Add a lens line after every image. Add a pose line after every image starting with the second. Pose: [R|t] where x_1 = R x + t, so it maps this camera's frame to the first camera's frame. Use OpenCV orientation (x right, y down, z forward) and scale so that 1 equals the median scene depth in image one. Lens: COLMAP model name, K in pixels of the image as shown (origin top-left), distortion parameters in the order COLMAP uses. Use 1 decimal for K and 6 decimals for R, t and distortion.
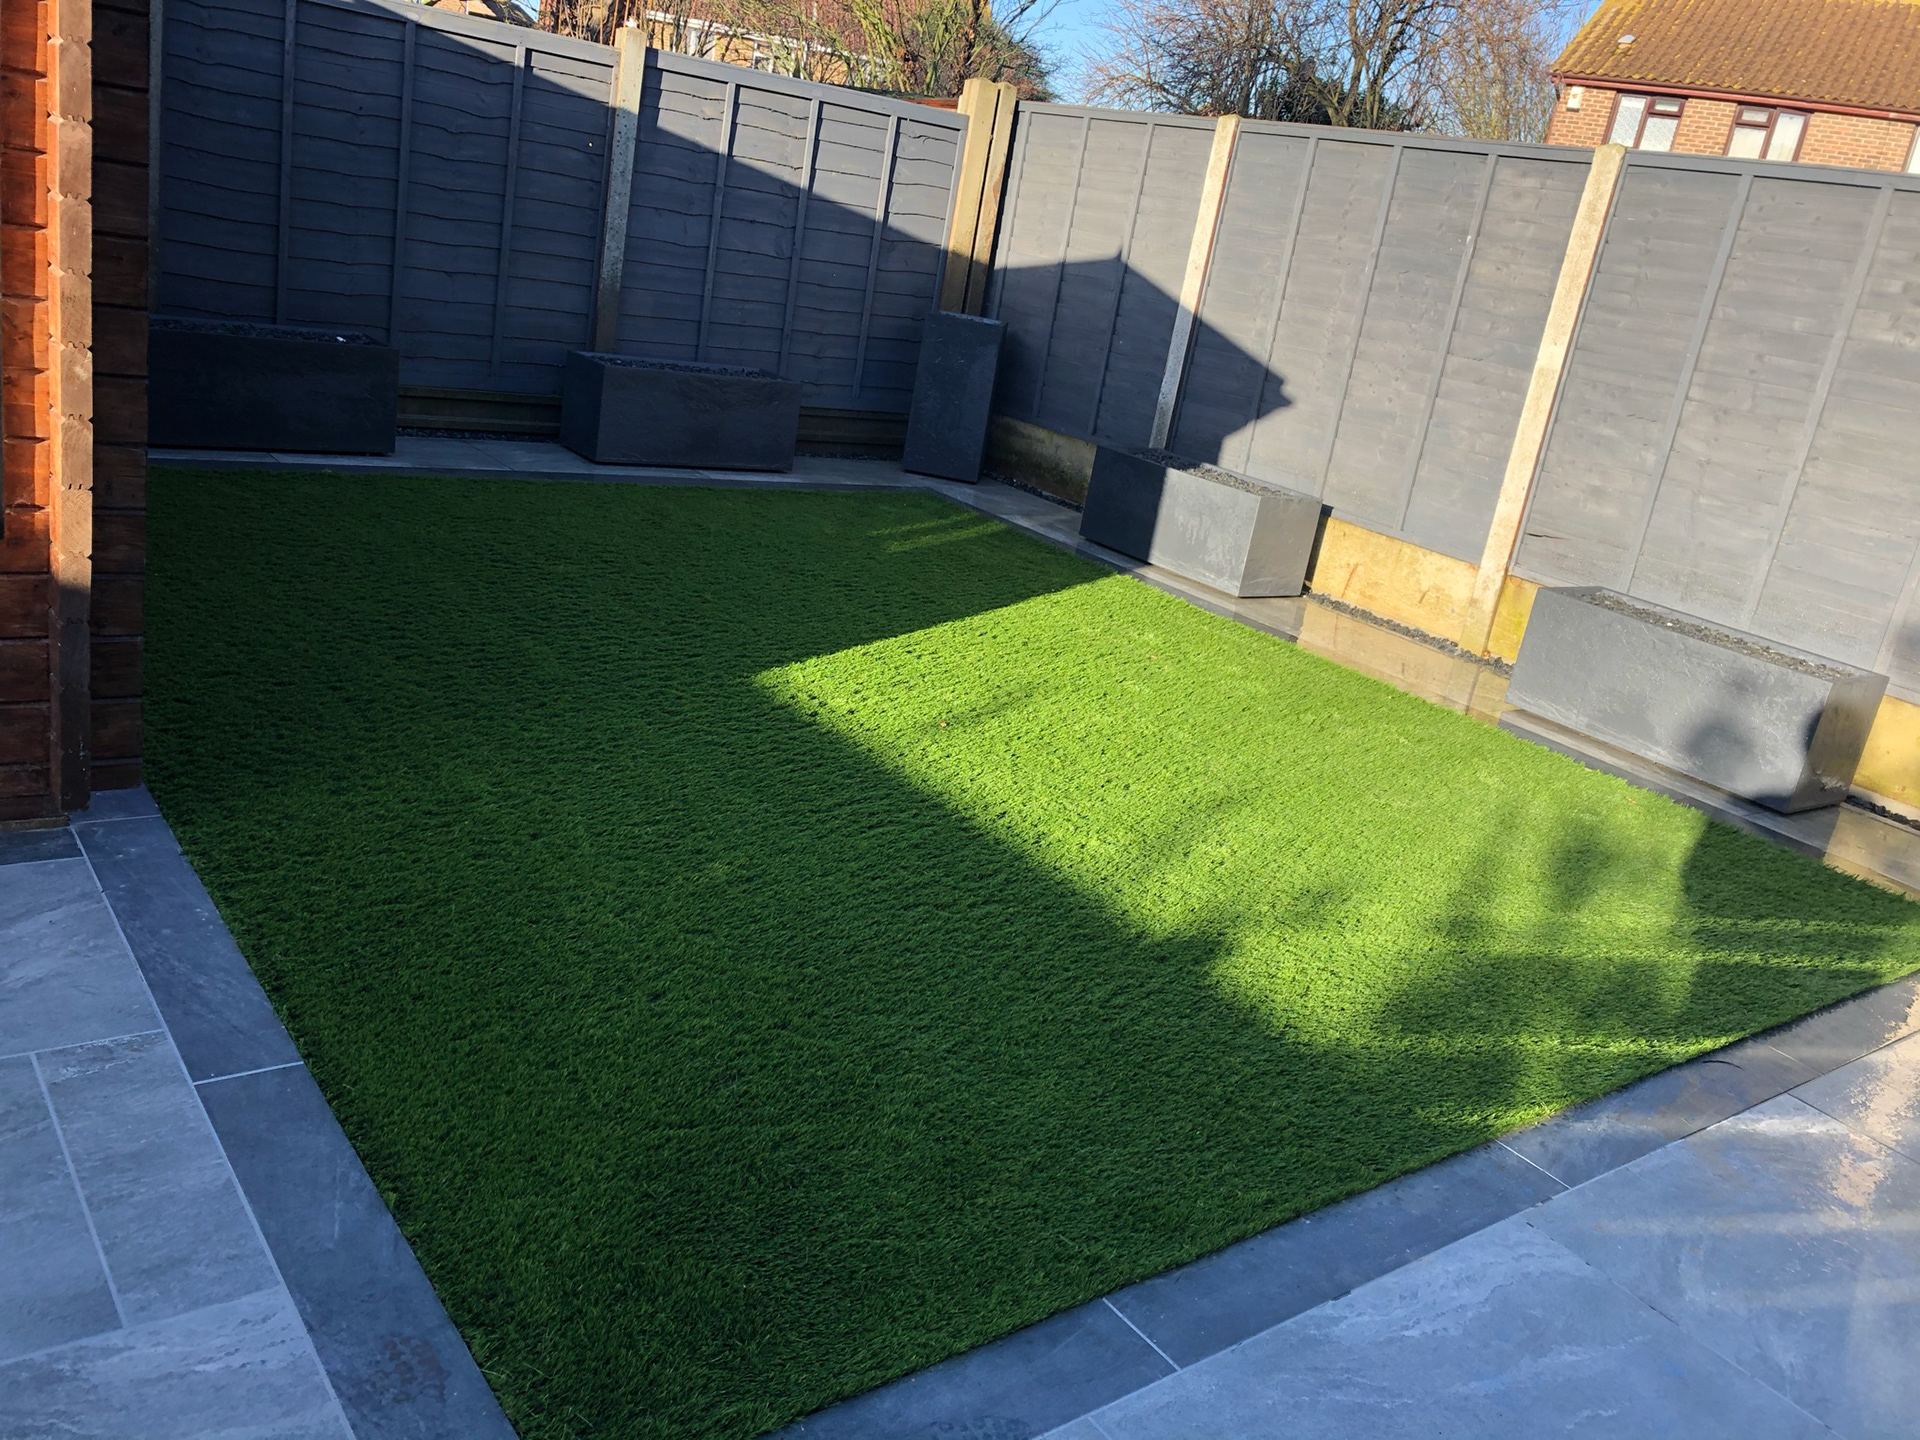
lens RADIAL K [[1556.5, 0, 955.8], [0, 1556.5, 709.6], [0, 0, 1]] dist [0.043539, -0.046253]
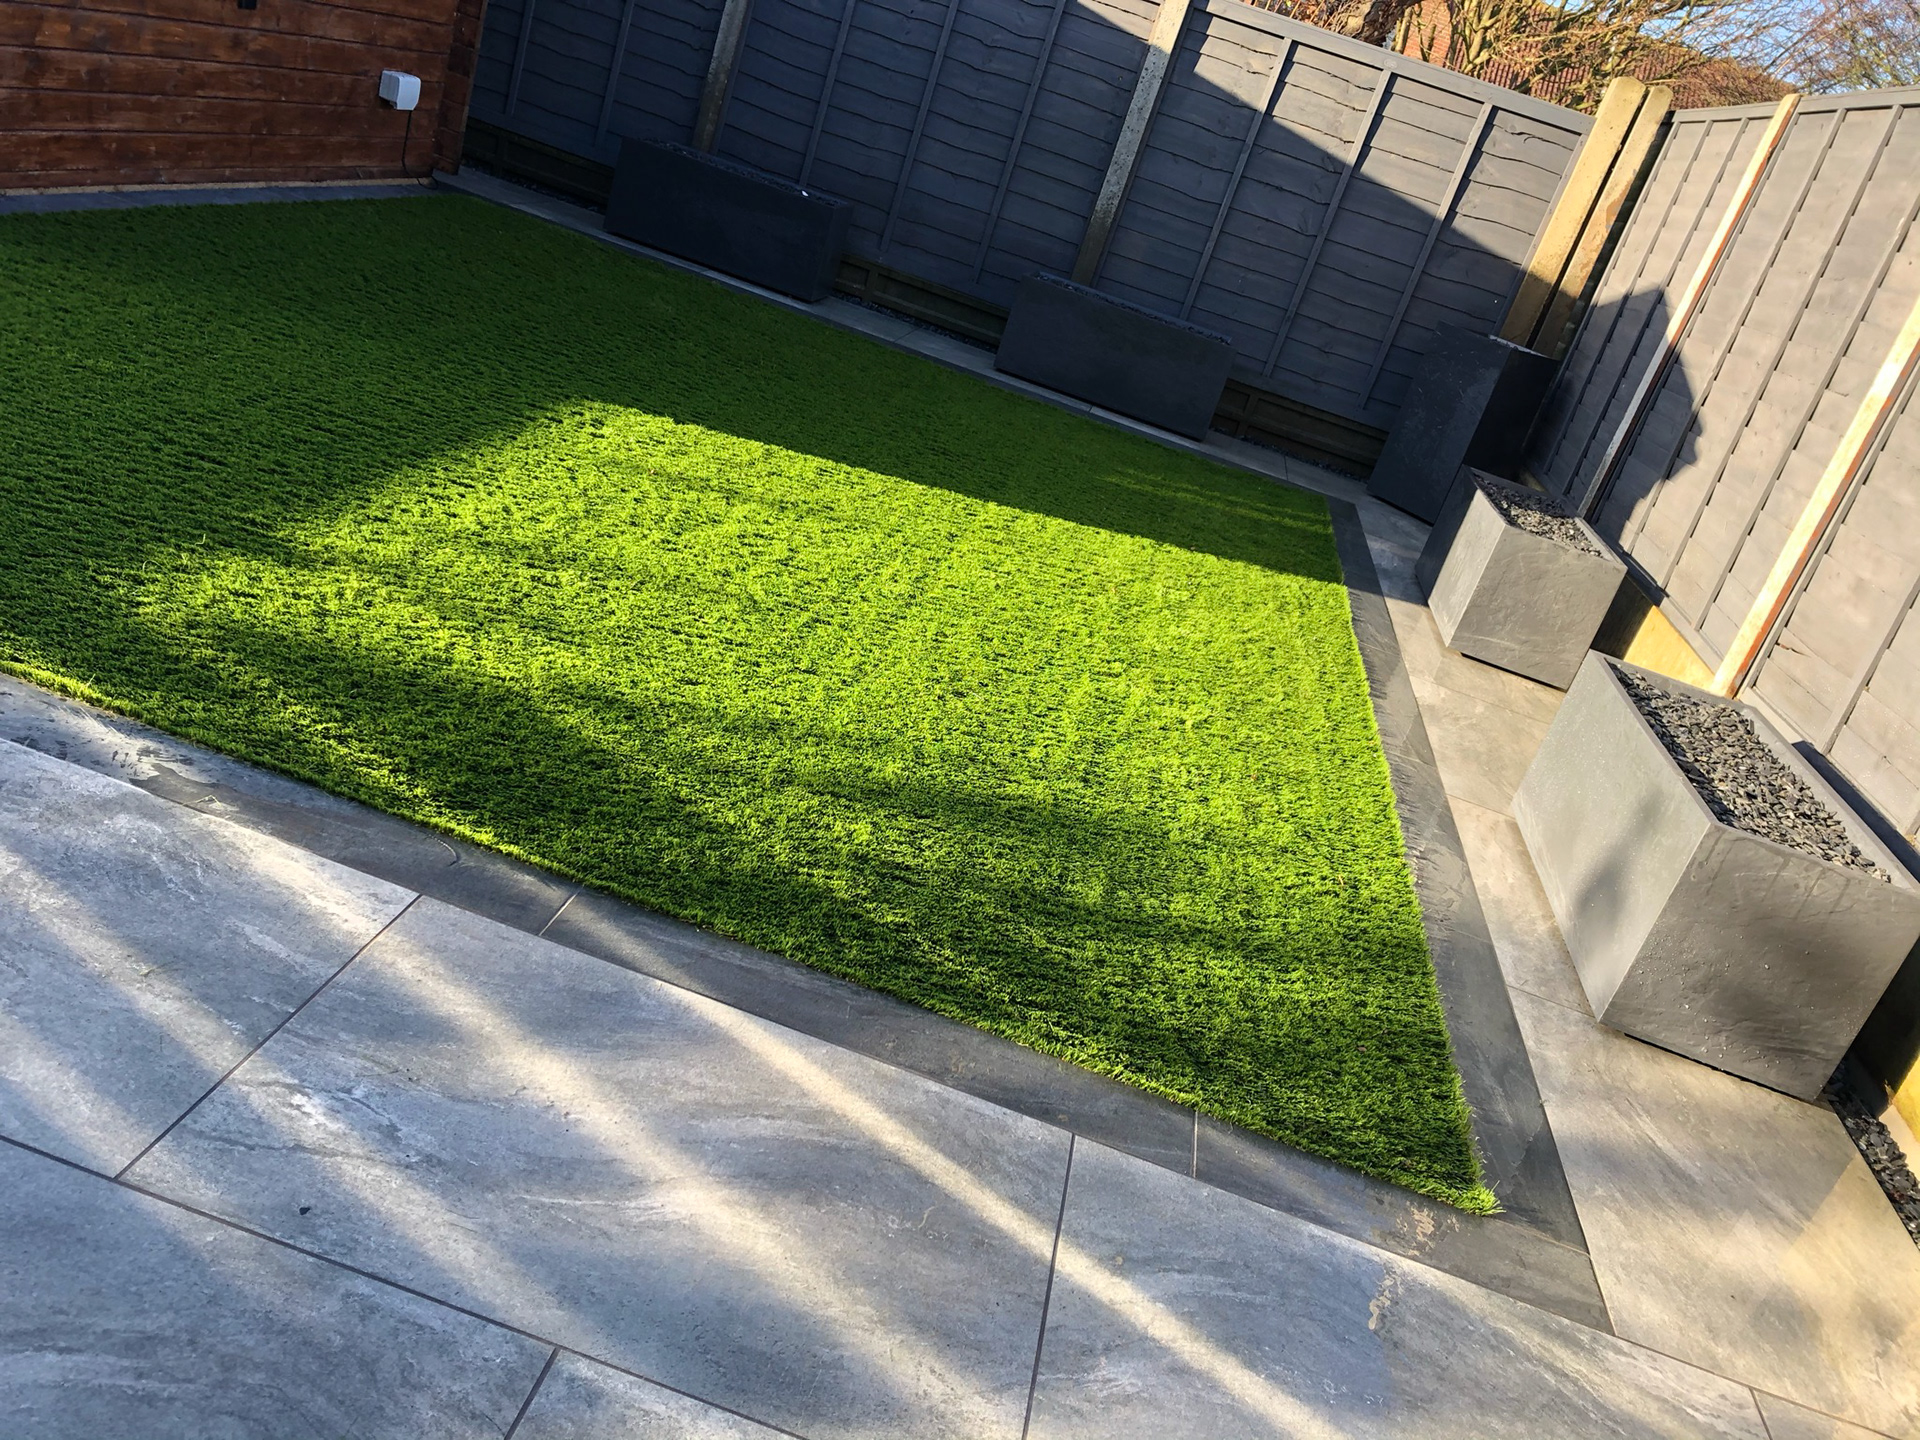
lens RADIAL K [[1556.5, 0, 971.4], [0, 1556.5, 708.0], [0, 0, 1]] dist [0.043539, -0.046253]
pose [[0.692743, 0.319322, -0.646638, 0.513412], [-0.396124, 0.917744, 0.028832, 0.024292], [0.602655, 0.236176, 0.762252, 0.277162]]
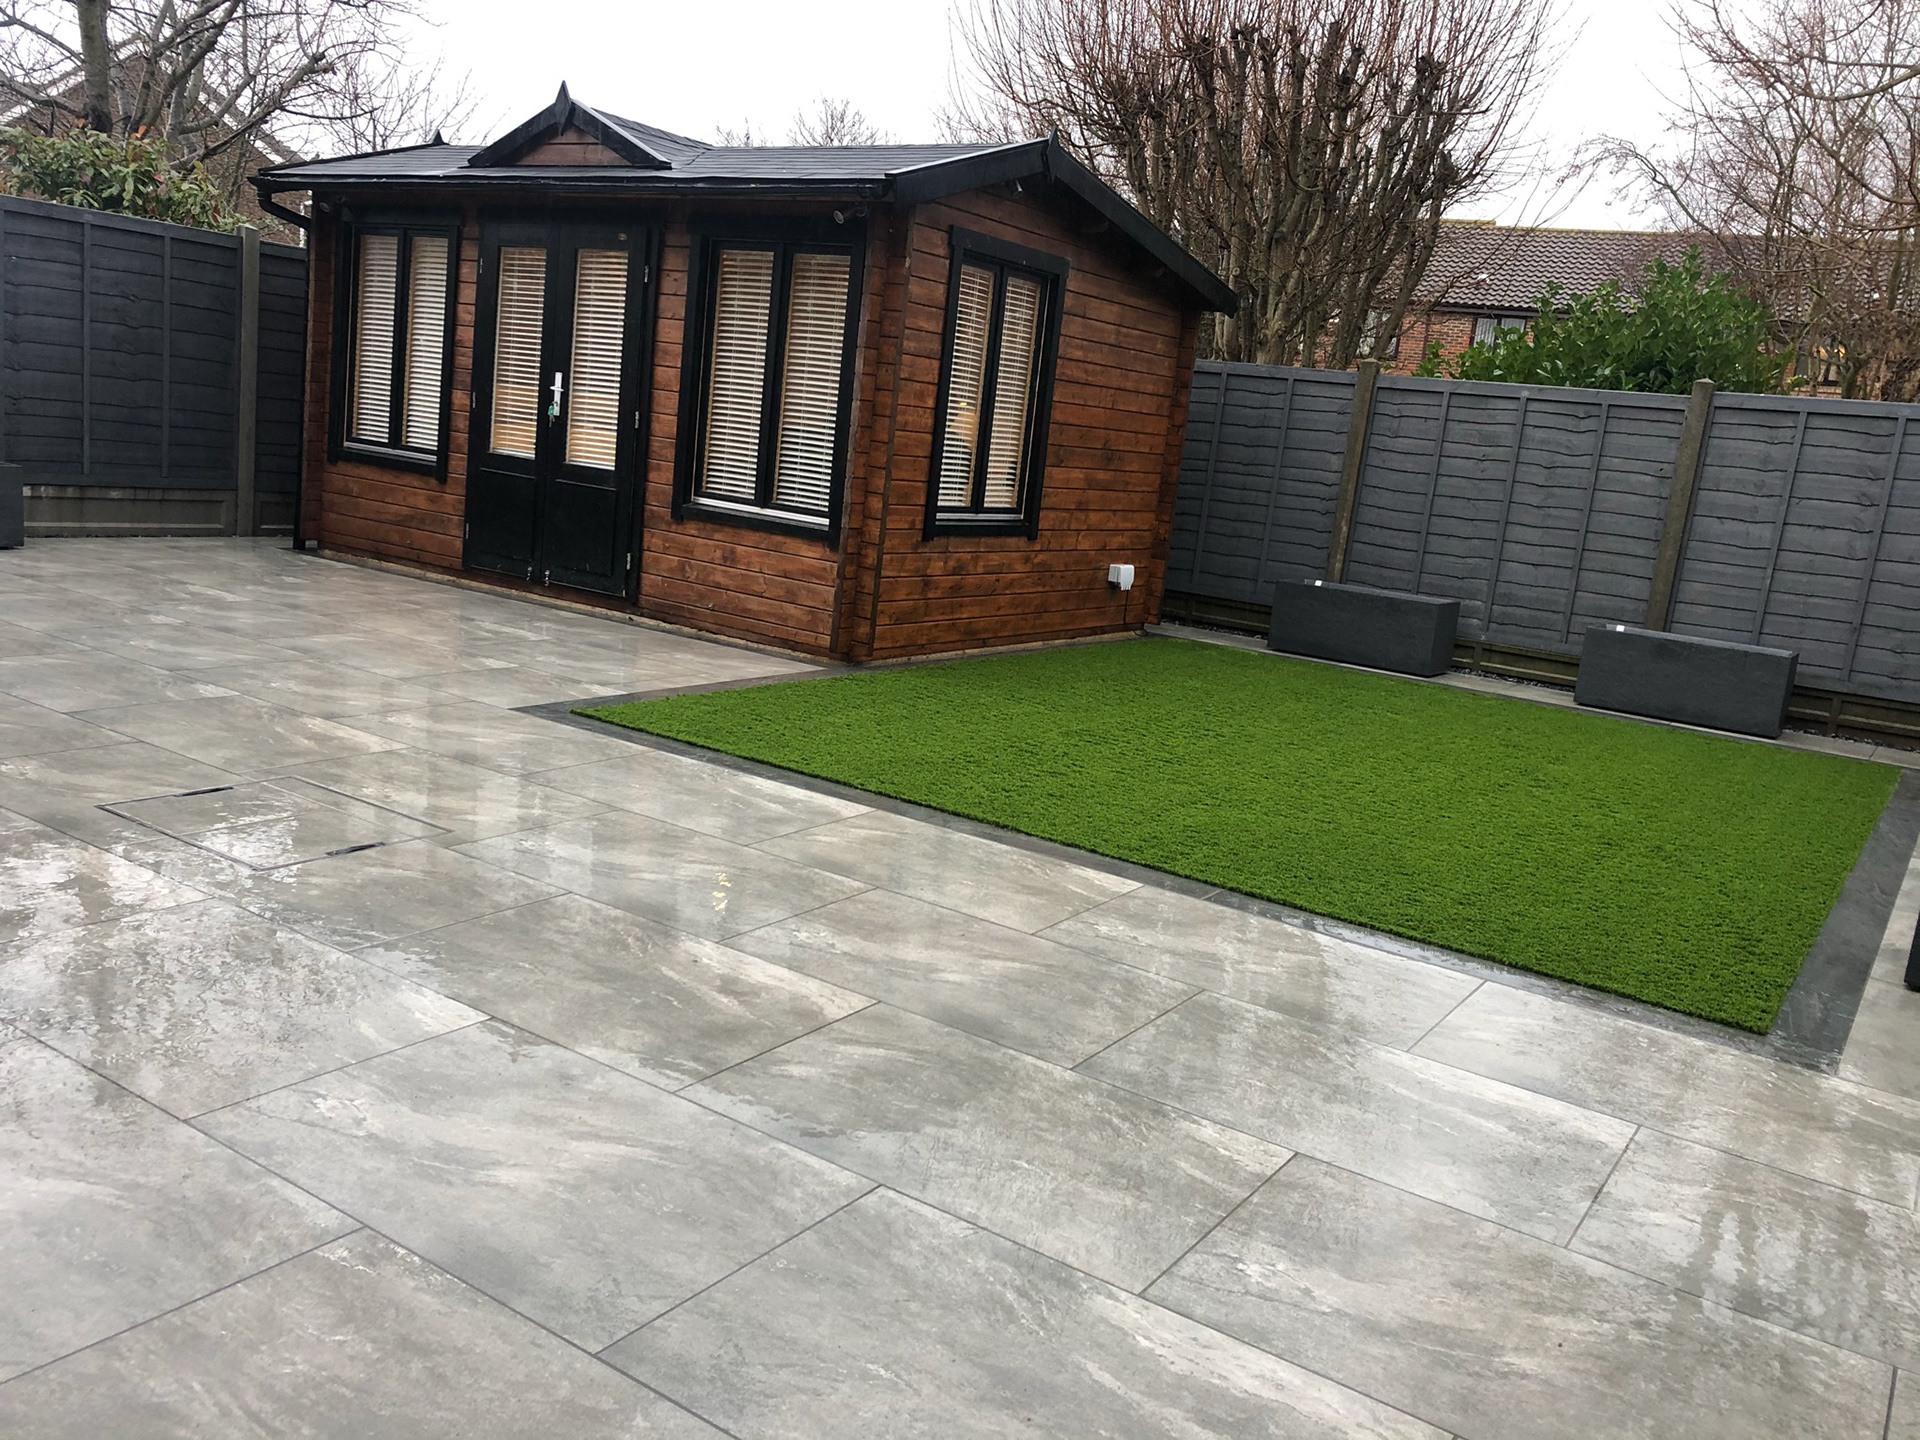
lens RADIAL K [[1556.5, 0, 962.7], [0, 1556.5, 703.6], [0, 0, 1]] dist [0.043539, -0.046253]
pose [[0.335868, 0.037396, -0.941166, 0.825923], [-0.336426, 0.938064, -0.082786, 0.120596], [0.879779, 0.344438, 0.327647, 0.154586]]
